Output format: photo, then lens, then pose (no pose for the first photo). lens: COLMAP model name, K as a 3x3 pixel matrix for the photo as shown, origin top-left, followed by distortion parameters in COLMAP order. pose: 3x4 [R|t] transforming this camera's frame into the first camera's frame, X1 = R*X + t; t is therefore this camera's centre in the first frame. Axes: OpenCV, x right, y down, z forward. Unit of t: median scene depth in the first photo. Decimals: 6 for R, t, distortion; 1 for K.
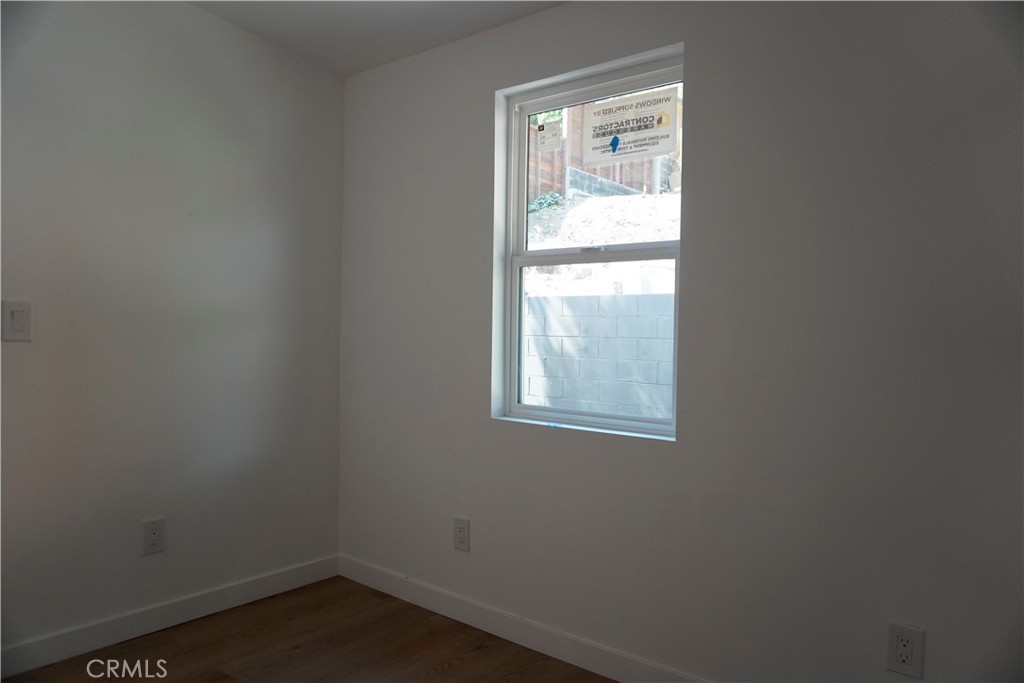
lens RADIAL K [[714.1, 0, 510.7], [0, 714.1, 357.9], [0, 0, 1]] dist [-0.075436, 0.034083]
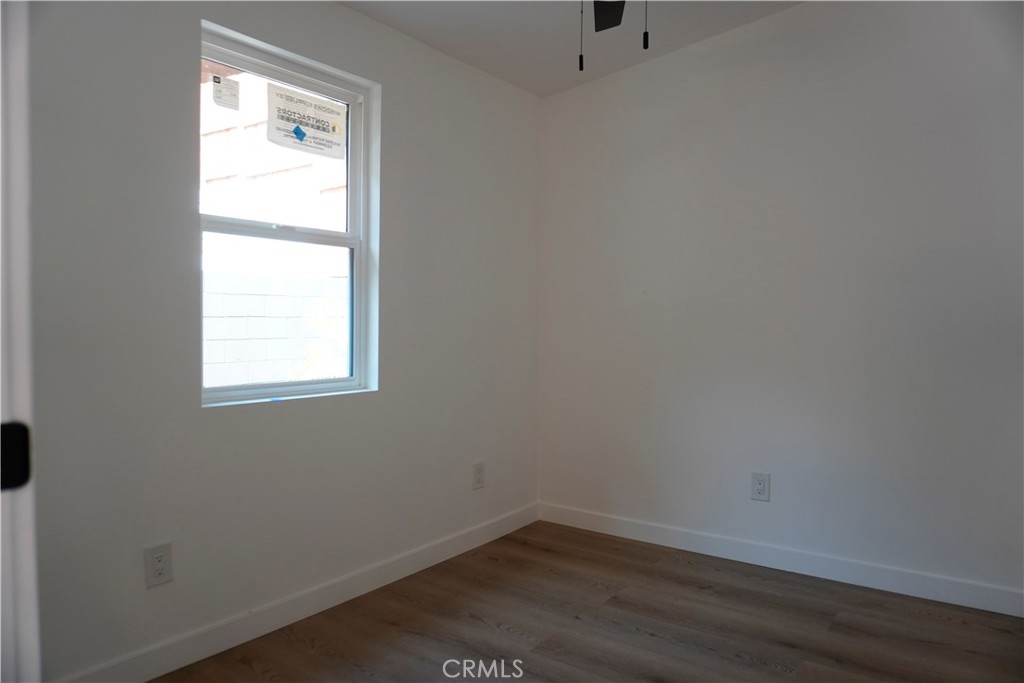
lens RADIAL K [[683.5, 0, 512.0], [0, 683.5, 341.5], [0, 0, 1]] dist [-0.068459, 0.029170]
pose [[-0.070647, -0.067856, 0.995191, -0.930029], [0.009572, 0.997592, 0.068699, -0.052103], [-0.997455, 0.014379, -0.069827, 0.754586]]
